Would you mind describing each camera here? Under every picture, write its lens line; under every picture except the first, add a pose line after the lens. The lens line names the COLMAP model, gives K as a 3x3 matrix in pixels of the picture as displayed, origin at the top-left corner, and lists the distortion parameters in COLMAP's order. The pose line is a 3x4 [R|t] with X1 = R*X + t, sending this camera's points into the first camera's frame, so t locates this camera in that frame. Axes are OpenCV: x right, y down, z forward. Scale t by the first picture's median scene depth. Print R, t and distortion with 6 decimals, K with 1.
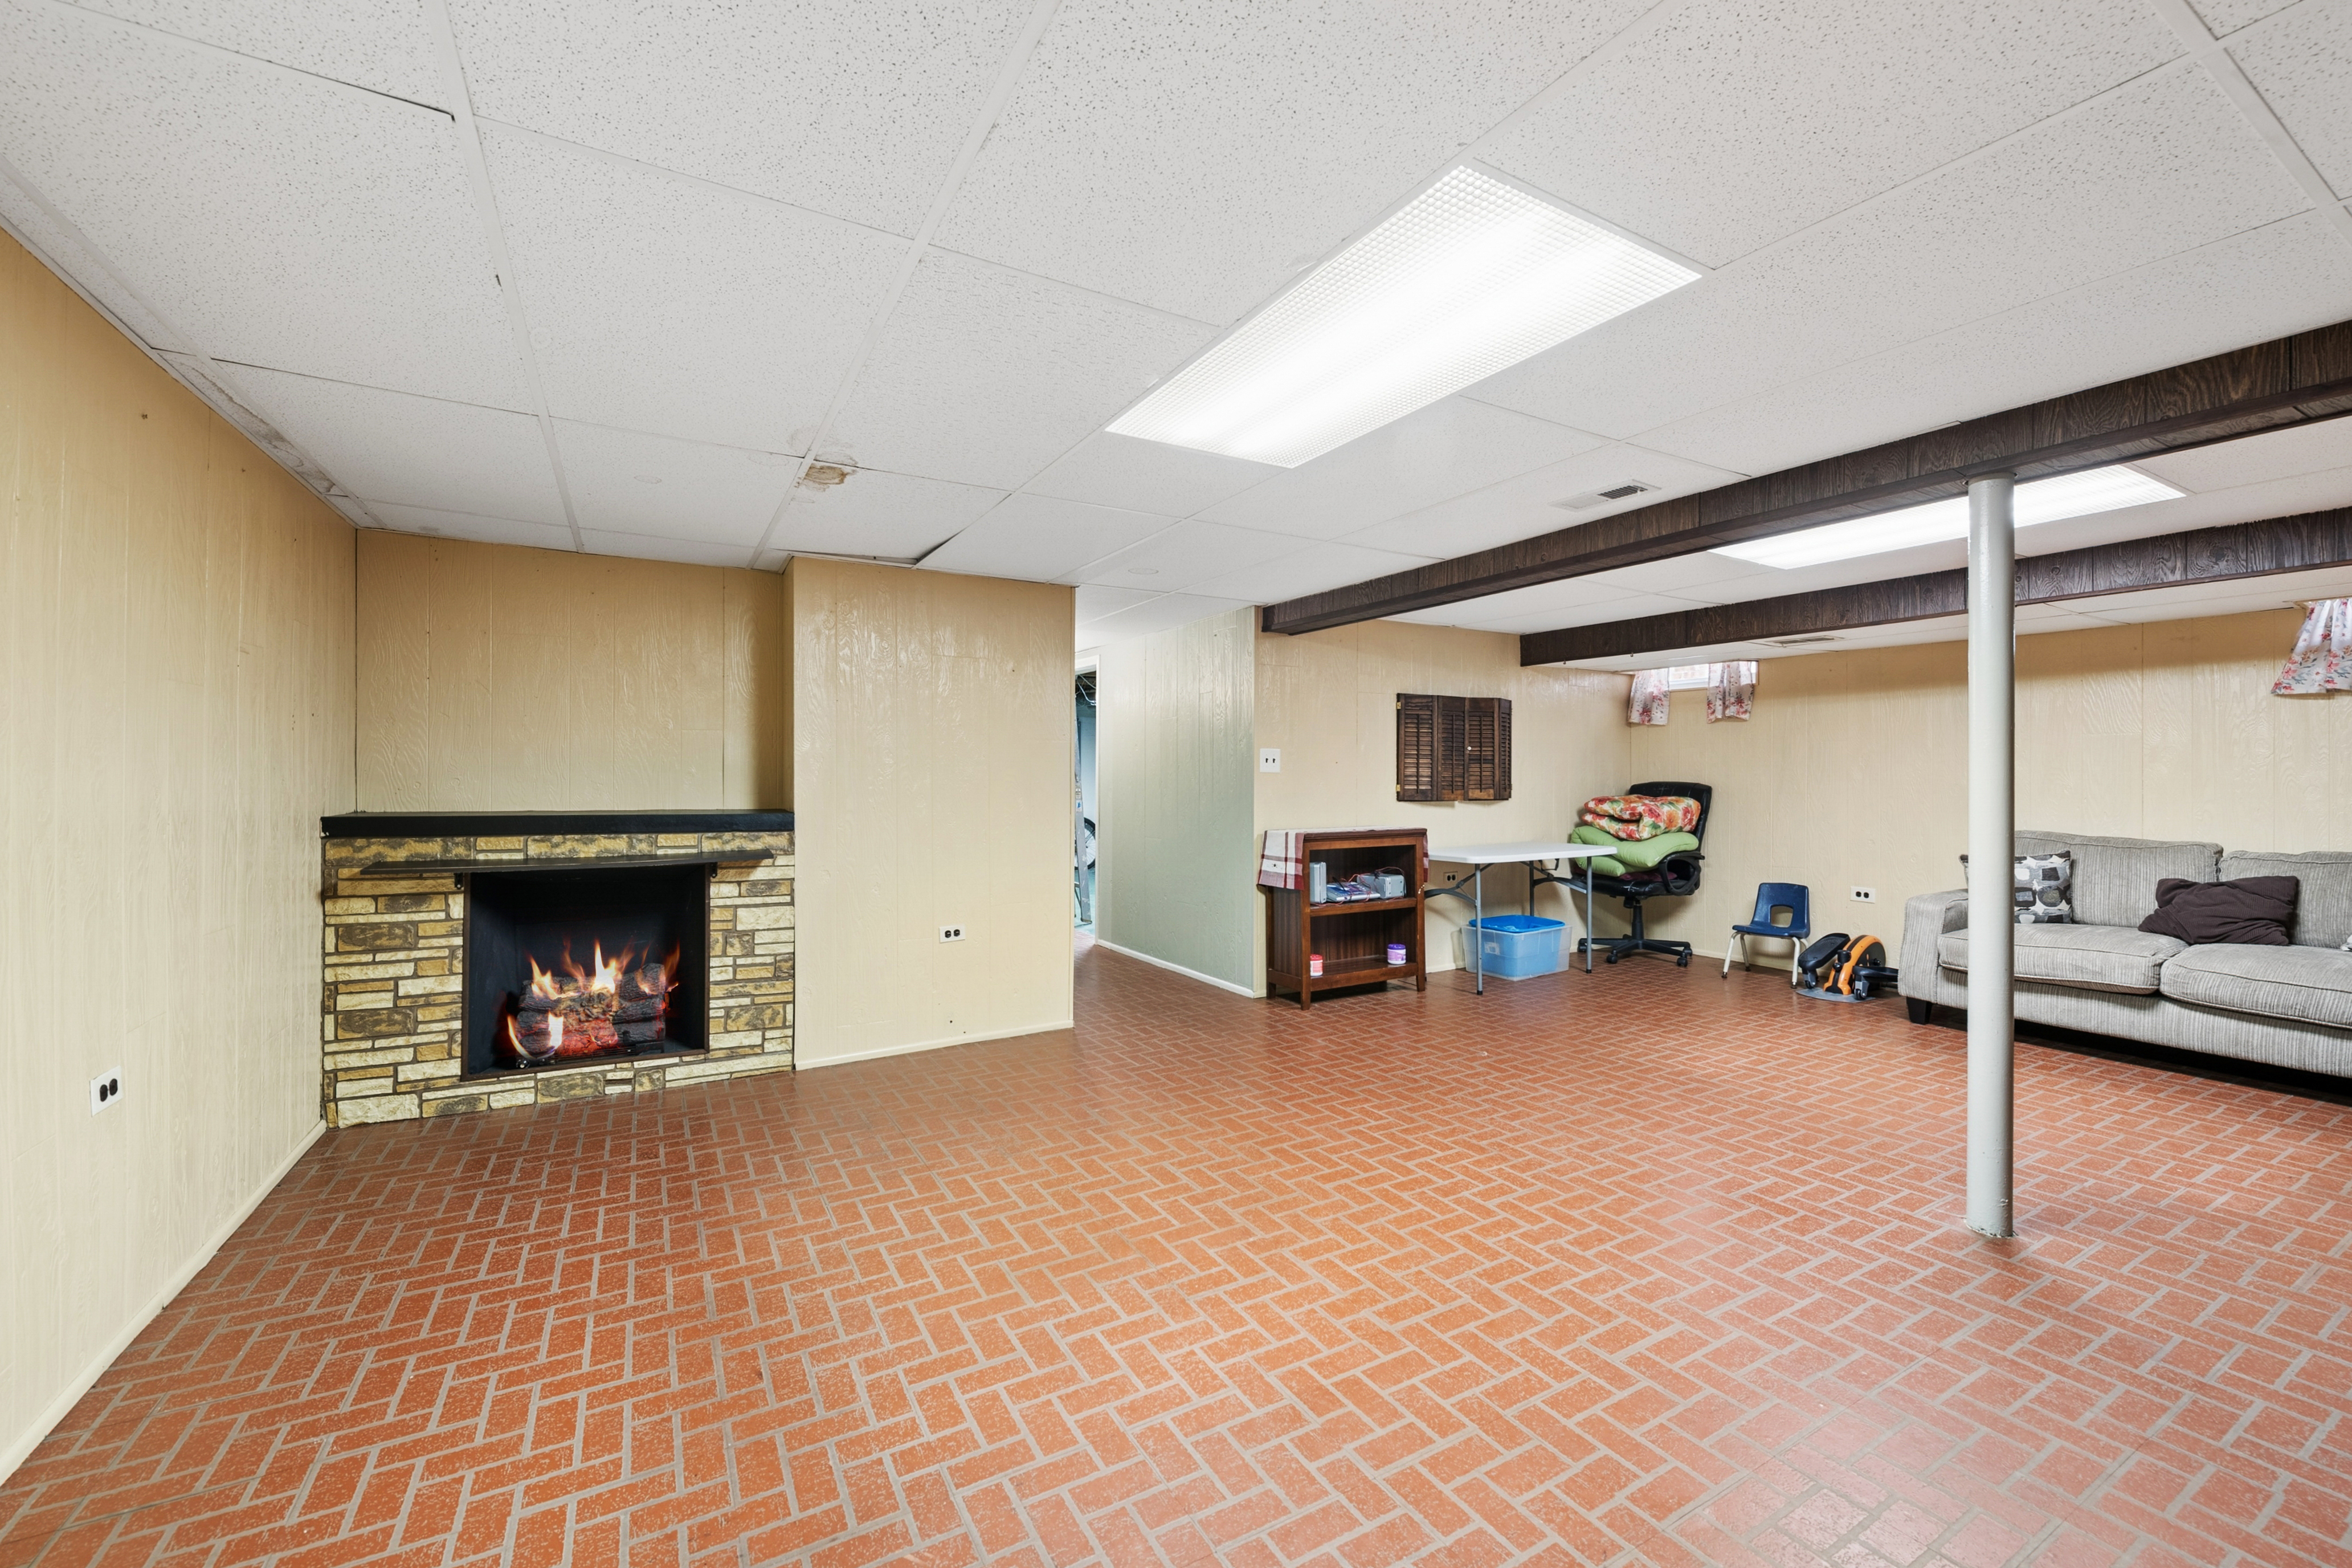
lens RADIAL K [[939.4, 0, 1186.2], [0, 939.4, 782.3], [0, 0, 1]] dist [-0.001131, -0.003569]
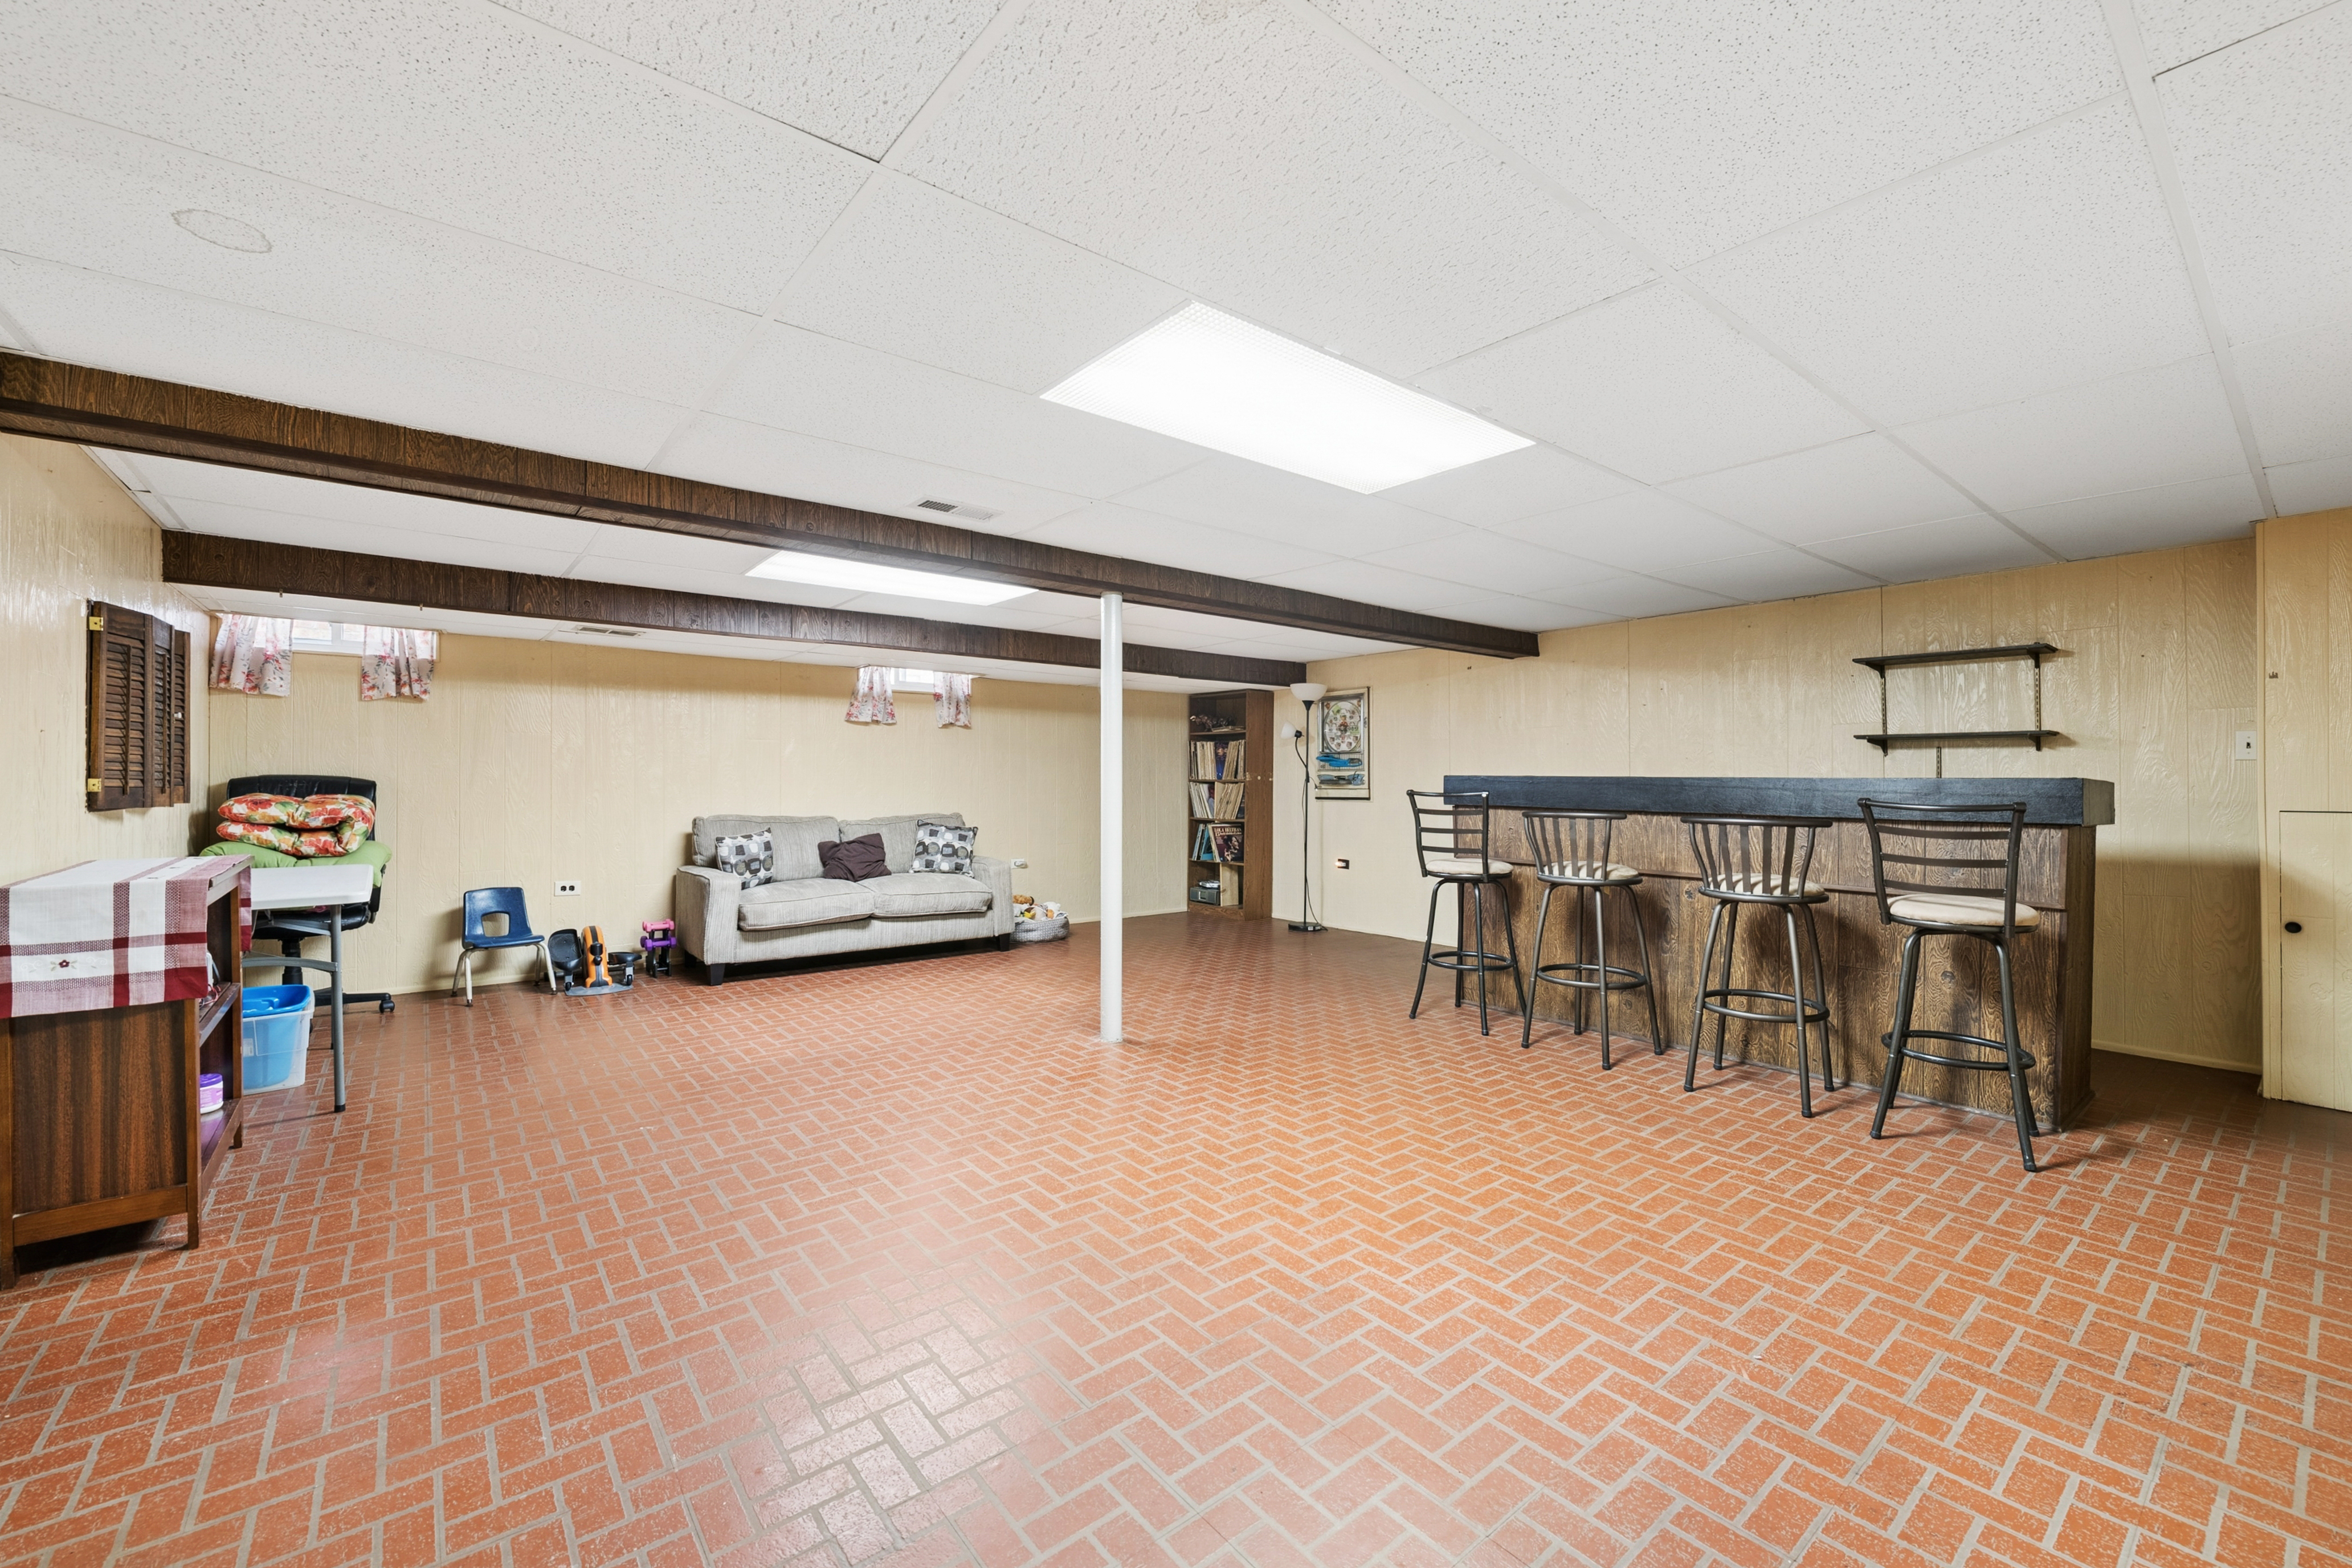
lens RADIAL K [[939.4, 0, 1186.2], [0, 939.4, 782.3], [0, 0, 1]] dist [-0.001131, -0.003569]
pose [[-0.148771, -0.004893, 0.988860, -0.535919], [0.001282, 0.999986, 0.005141, 0.003575], [-0.988871, 0.002033, -0.148763, 0.722590]]
